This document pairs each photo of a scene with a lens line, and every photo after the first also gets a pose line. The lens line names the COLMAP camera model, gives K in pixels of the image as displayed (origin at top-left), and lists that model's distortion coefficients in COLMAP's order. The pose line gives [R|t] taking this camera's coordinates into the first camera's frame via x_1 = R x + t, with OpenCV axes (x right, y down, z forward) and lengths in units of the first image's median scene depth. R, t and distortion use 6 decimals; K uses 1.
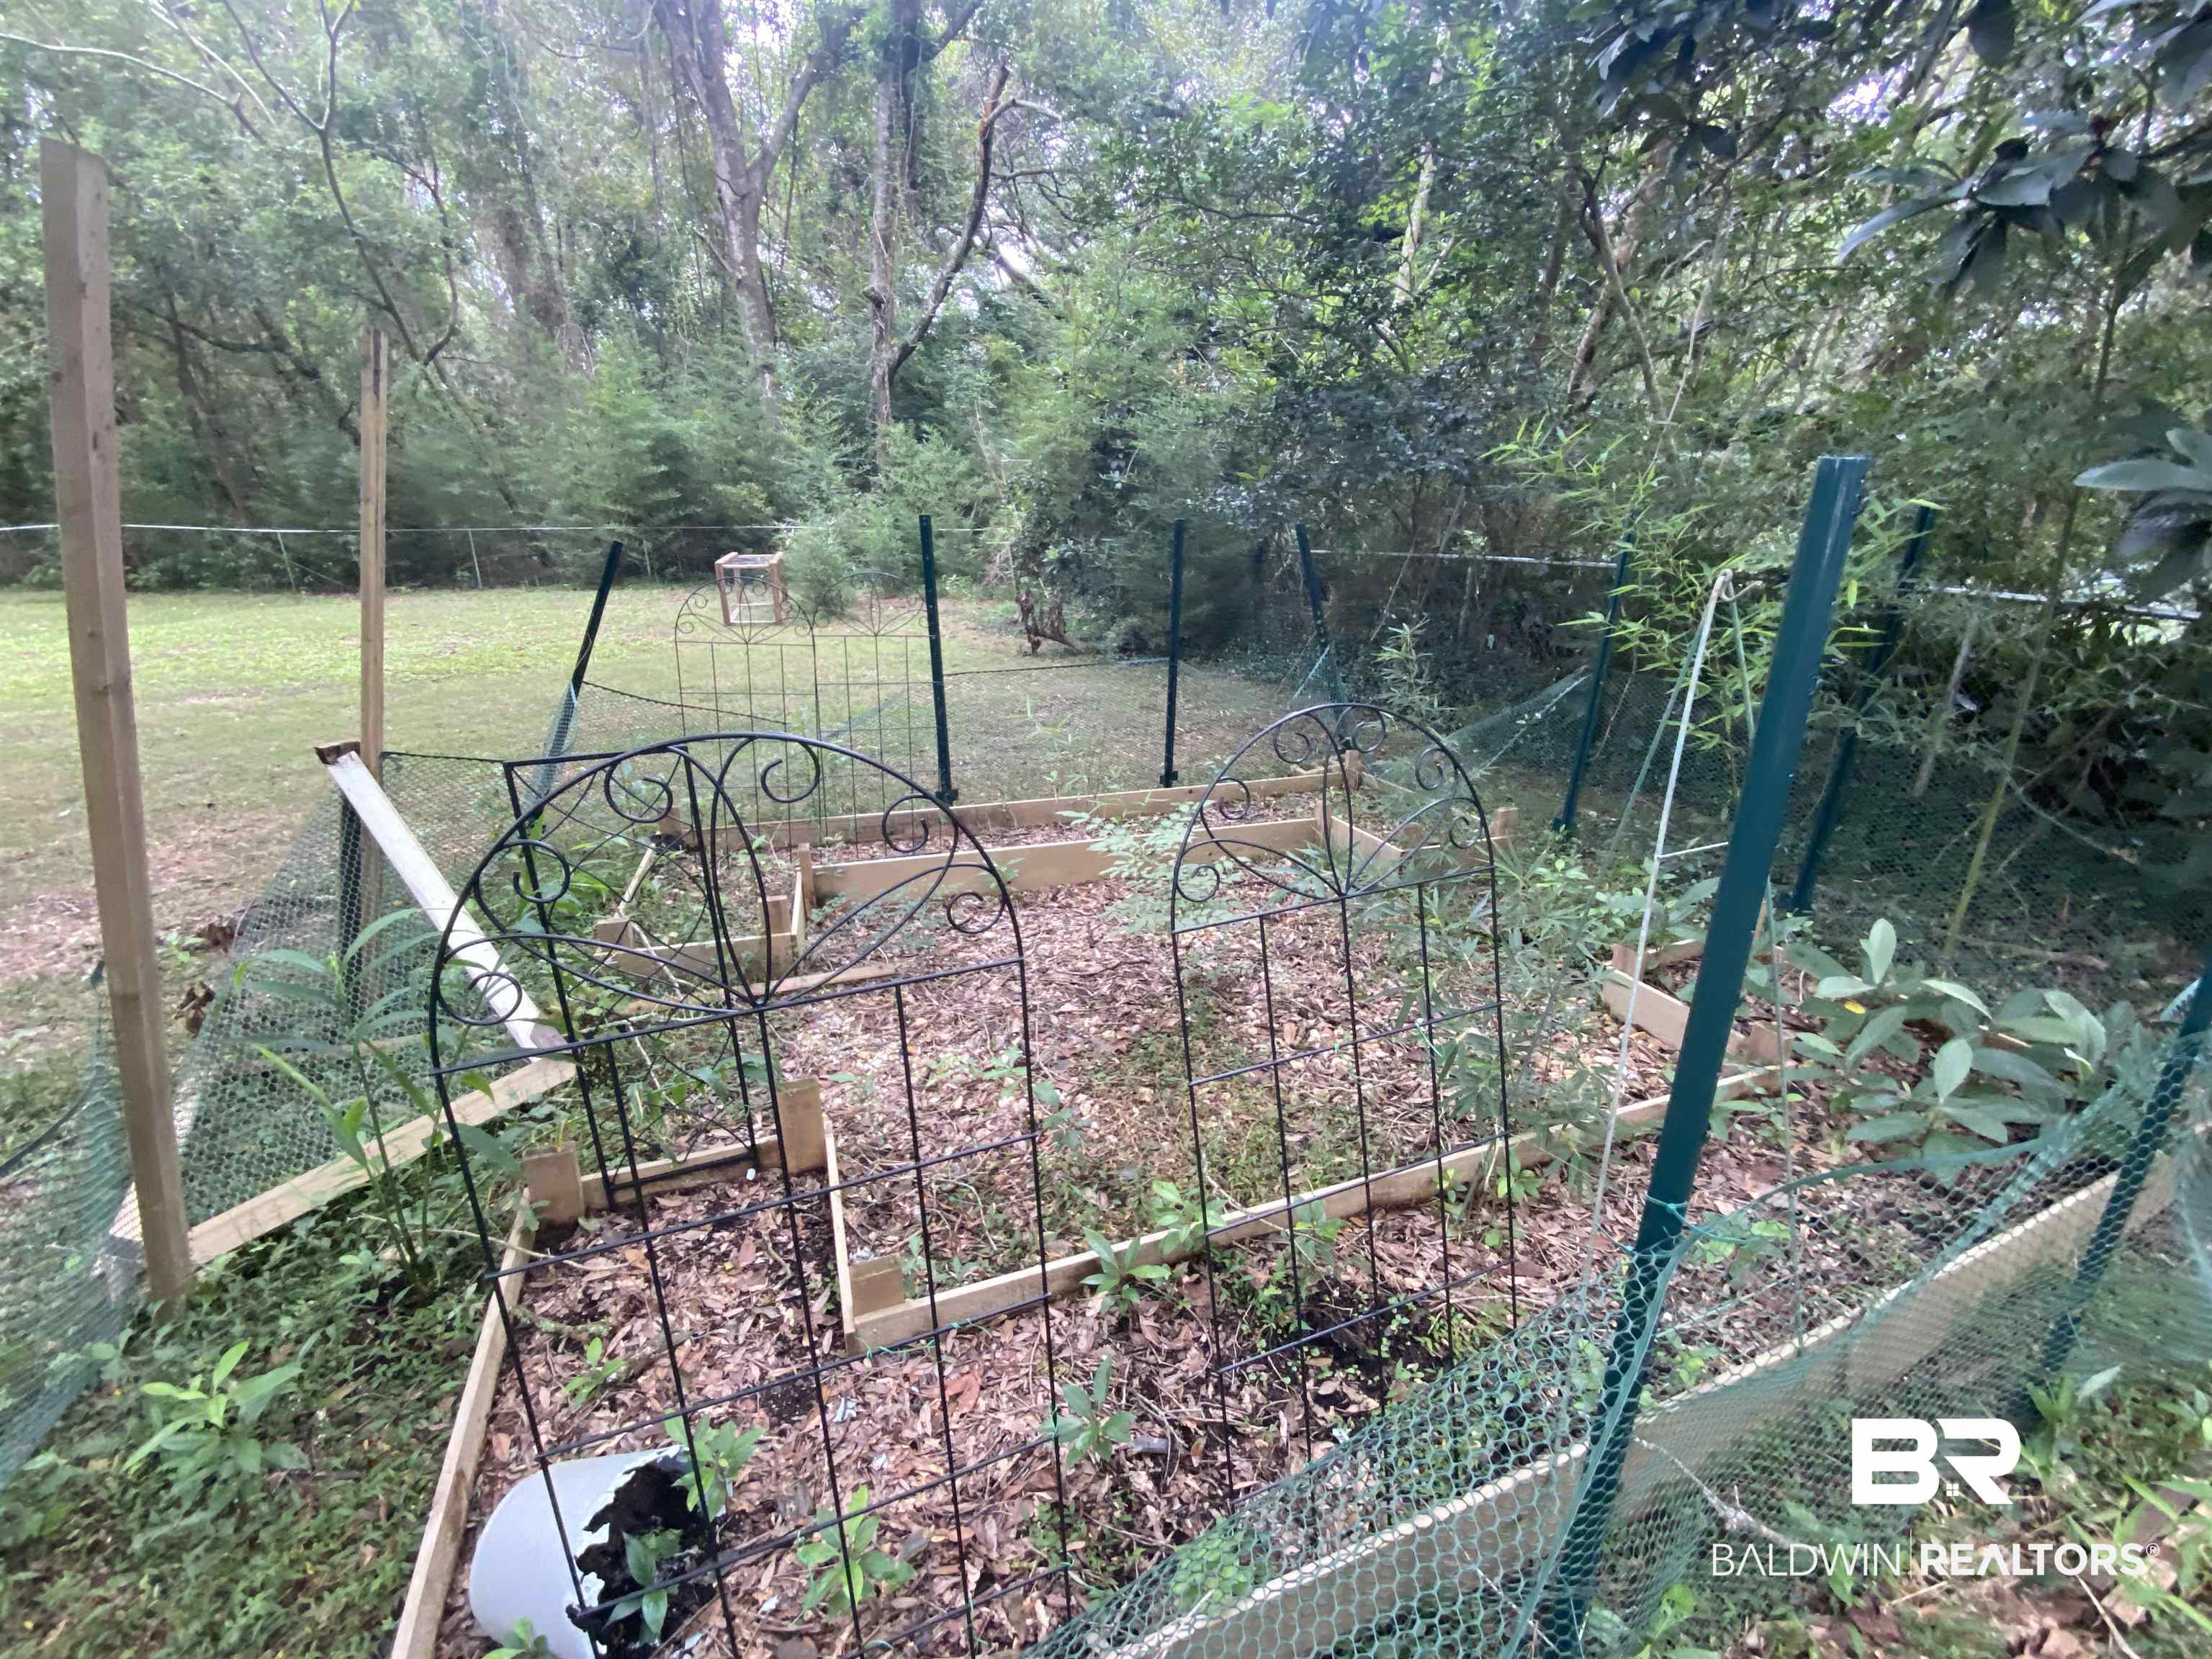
lens RADIAL K [[889.5, 0, 1103.5], [0, 889.5, 842.1], [0, 0, 1]] dist [-0.000623, -0.010107]
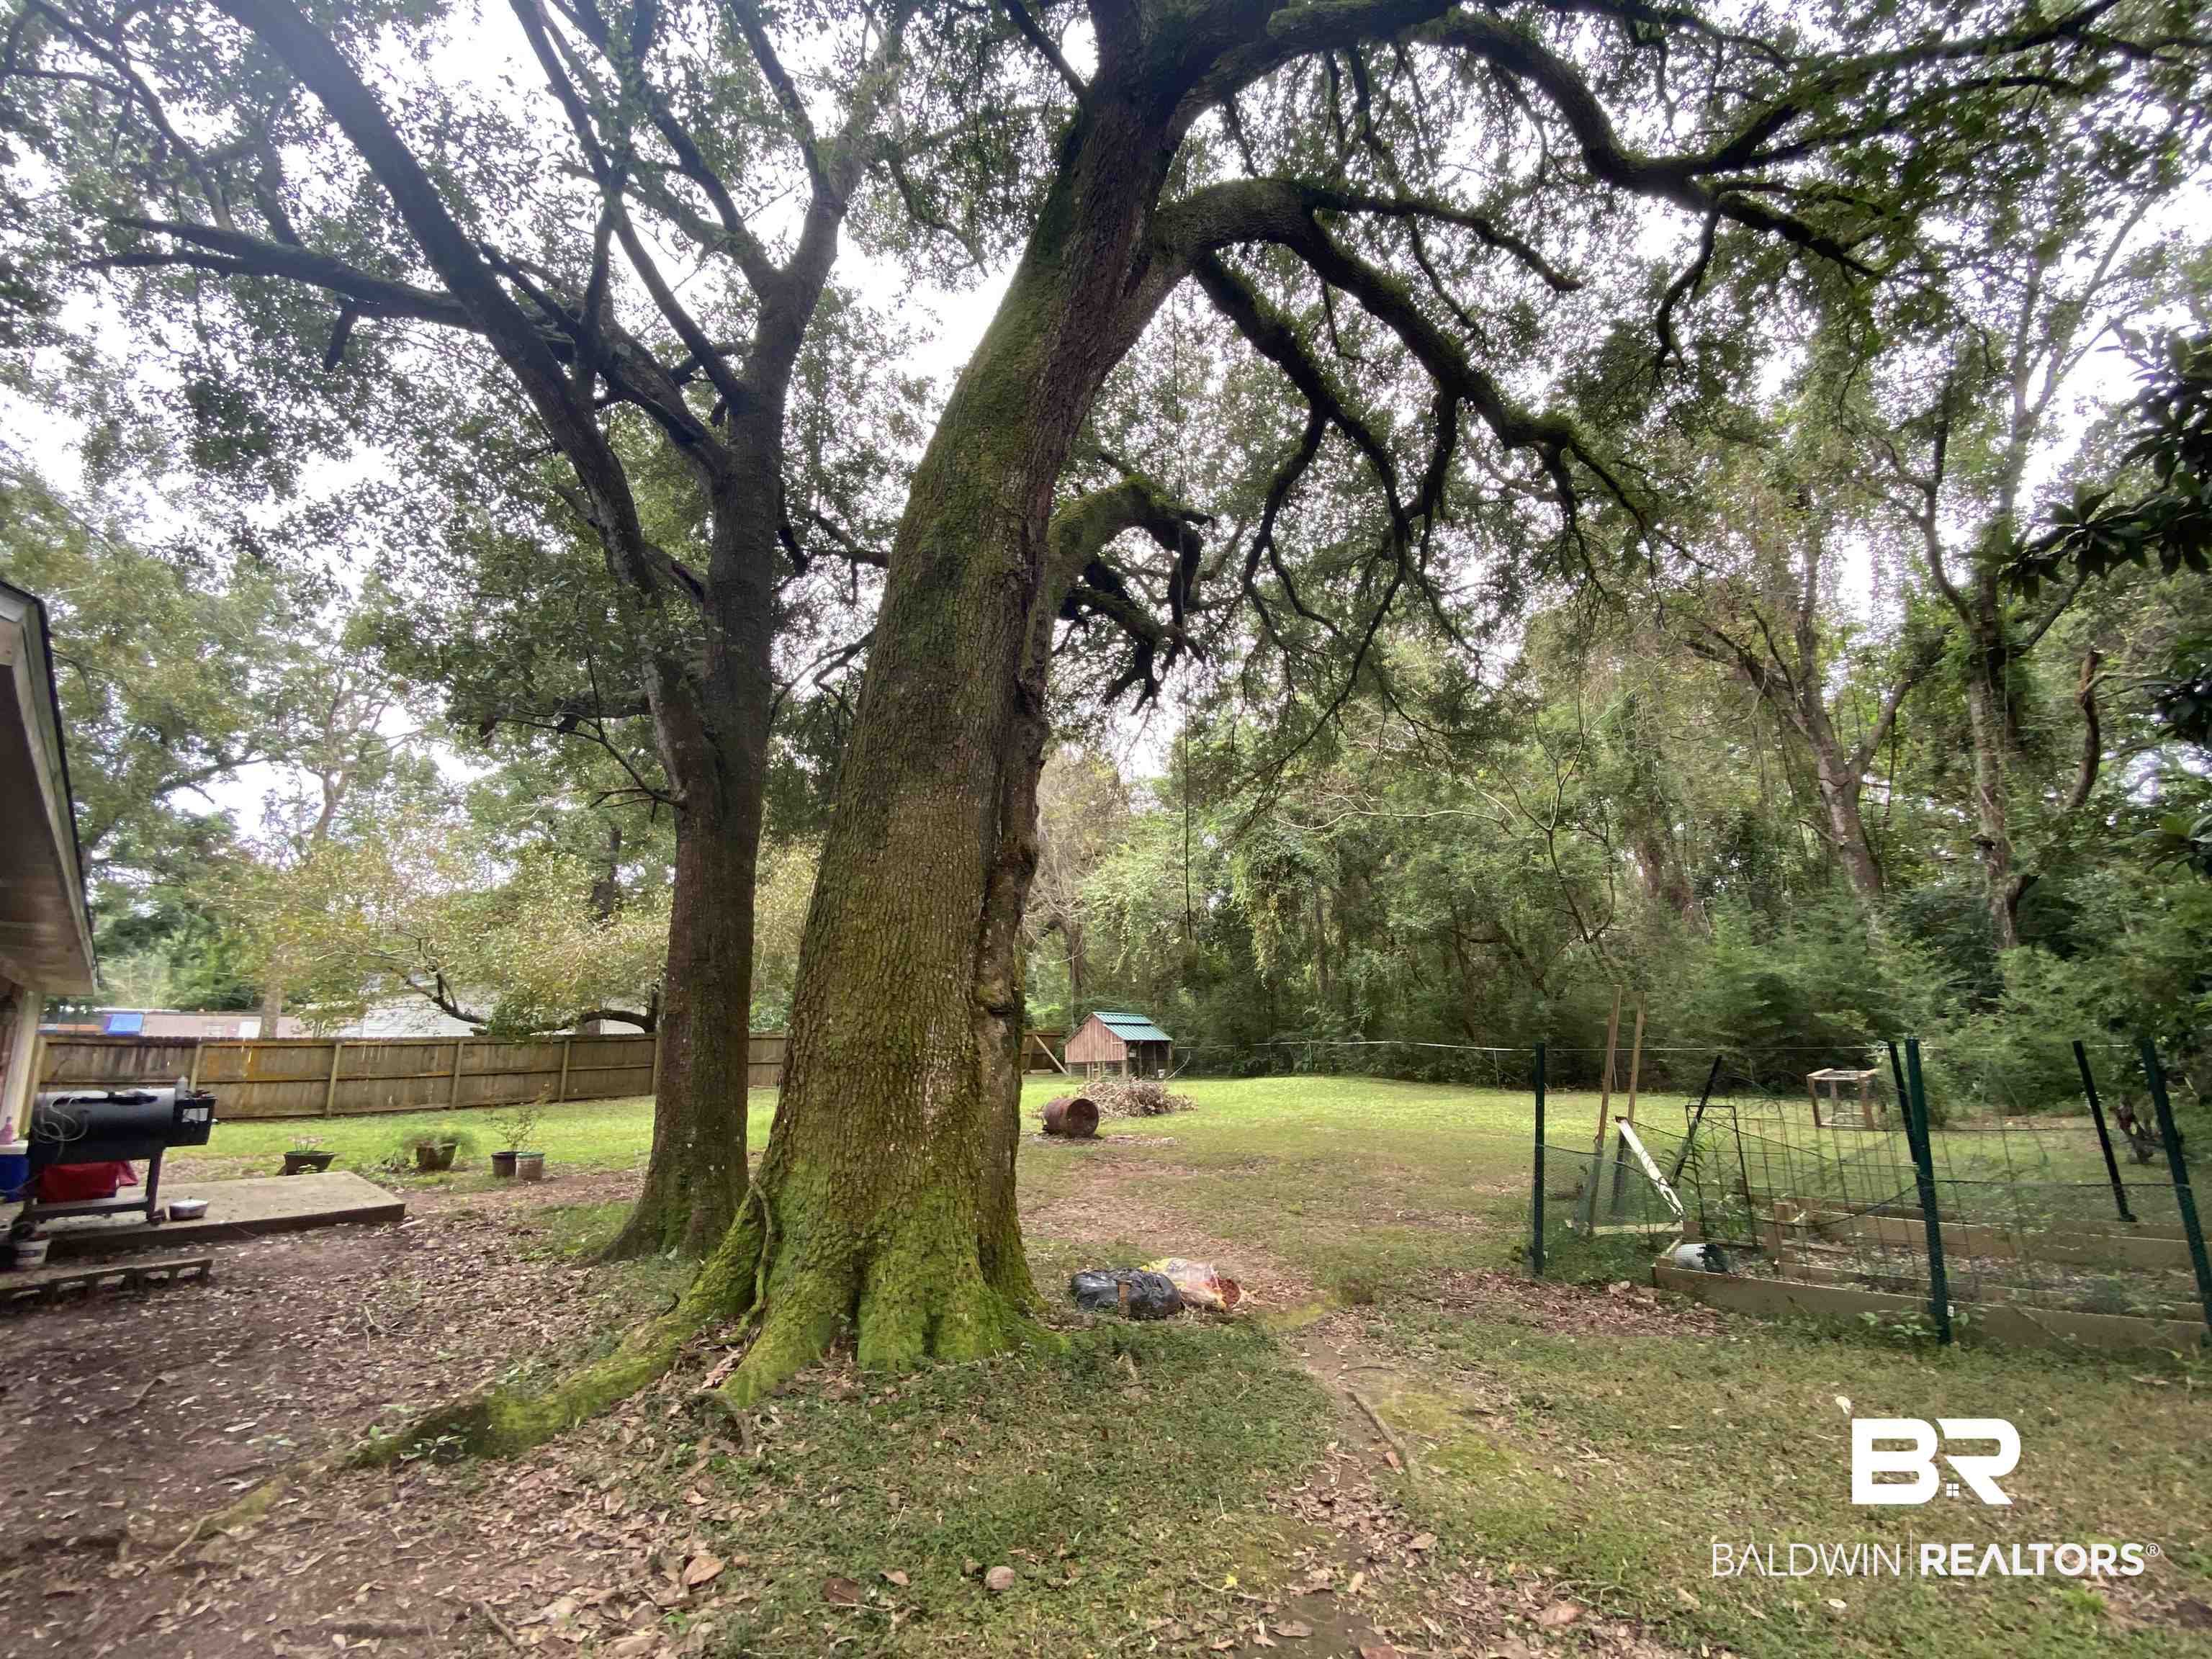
lens RADIAL K [[889.5, 0, 1103.5], [0, 889.5, 842.1], [0, 0, 1]] dist [-0.000623, -0.010107]
pose [[0.471961, -0.199916, -0.858654, 0.167279], [-0.293991, 0.882515, -0.367064, 0.103678], [0.831157, 0.425677, 0.357740, -0.294756]]
